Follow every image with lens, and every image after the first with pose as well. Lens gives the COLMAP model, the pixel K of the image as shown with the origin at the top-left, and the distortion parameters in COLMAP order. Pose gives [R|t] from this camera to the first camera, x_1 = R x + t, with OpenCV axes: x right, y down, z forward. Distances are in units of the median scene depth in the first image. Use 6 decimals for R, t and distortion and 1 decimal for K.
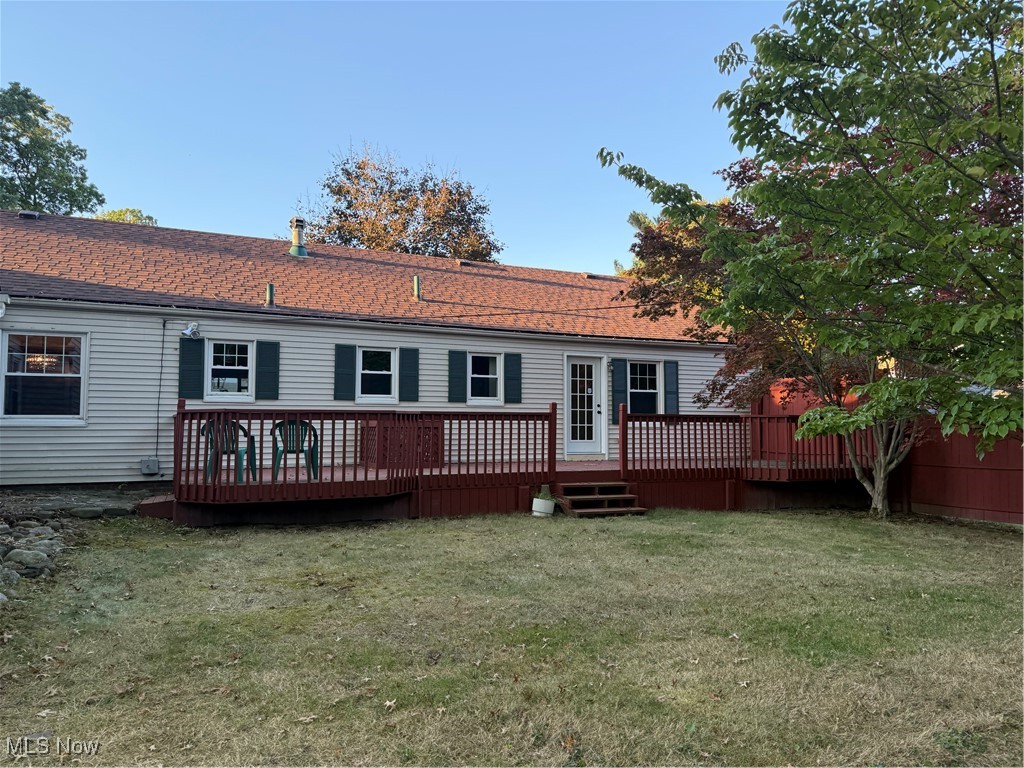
lens RADIAL K [[716.7, 0, 513.0], [0, 716.7, 384.3], [0, 0, 1]] dist [0.103748, -0.122093]
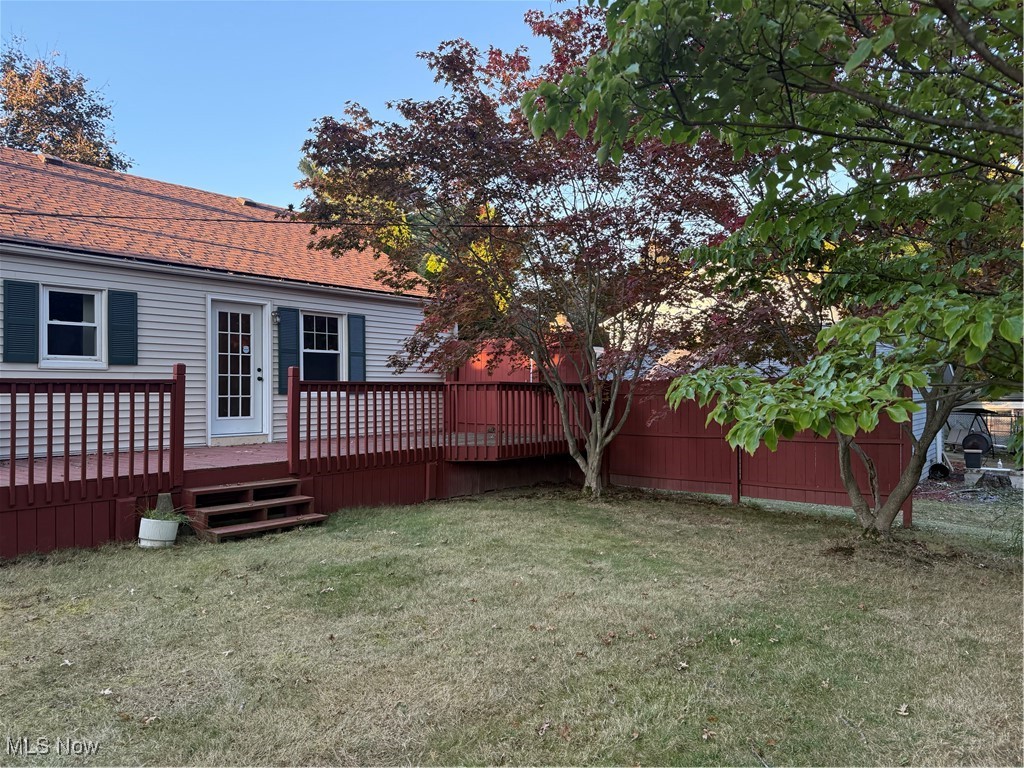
lens RADIAL K [[716.7, 0, 513.0], [0, 716.7, 384.3], [0, 0, 1]] dist [0.103748, -0.122093]
pose [[0.902805, -0.003889, 0.430033, 0.035280], [-0.016583, 0.998901, 0.043847, 0.007878], [-0.429731, -0.046717, 0.901748, 0.221210]]
